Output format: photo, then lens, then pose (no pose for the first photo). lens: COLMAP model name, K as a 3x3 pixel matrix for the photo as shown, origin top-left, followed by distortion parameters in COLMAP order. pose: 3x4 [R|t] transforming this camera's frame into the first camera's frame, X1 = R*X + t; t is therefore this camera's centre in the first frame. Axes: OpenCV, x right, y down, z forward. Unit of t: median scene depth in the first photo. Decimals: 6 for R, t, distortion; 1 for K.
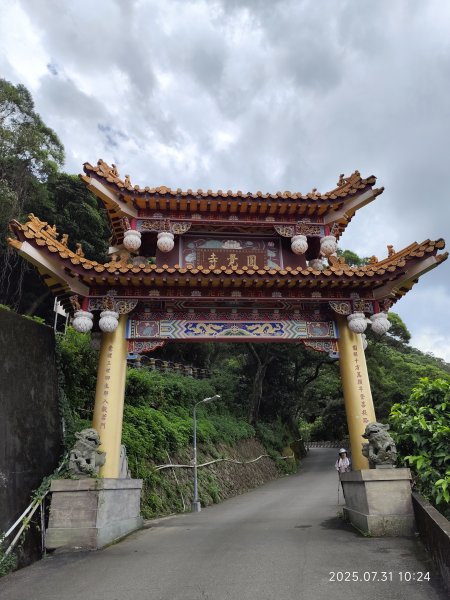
lens RADIAL K [[406.9, 0, 225.0], [0, 406.9, 300.0], [0, 0, 1]] dist [0.047944, -0.059270]
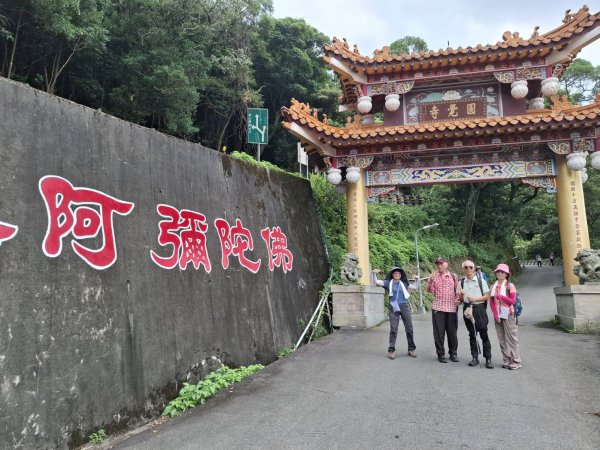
lens RADIAL K [[411.7, 0, 300.1], [0, 411.7, 216.8], [0, 0, 1]] dist [0.098243, -0.114744]
pose [[0.955675, -0.025782, -0.293293, -0.057651], [0.093555, 0.971122, 0.219477, -0.113548], [0.279164, -0.237188, 0.930489, -0.288028]]
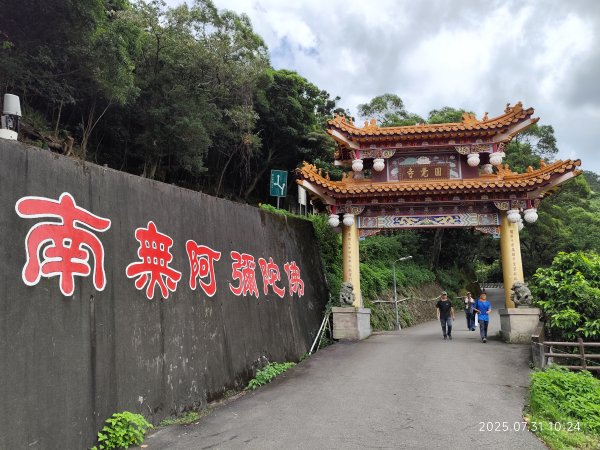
lens RADIAL K [[406.9, 0, 298.2], [0, 406.9, 223.8], [0, 0, 1]] dist [0.047944, -0.059270]
pose [[0.971405, -0.014925, -0.236961, -0.082829], [0.062269, 0.979103, 0.193598, -0.247547], [0.229120, -0.202817, 0.952034, -0.593549]]
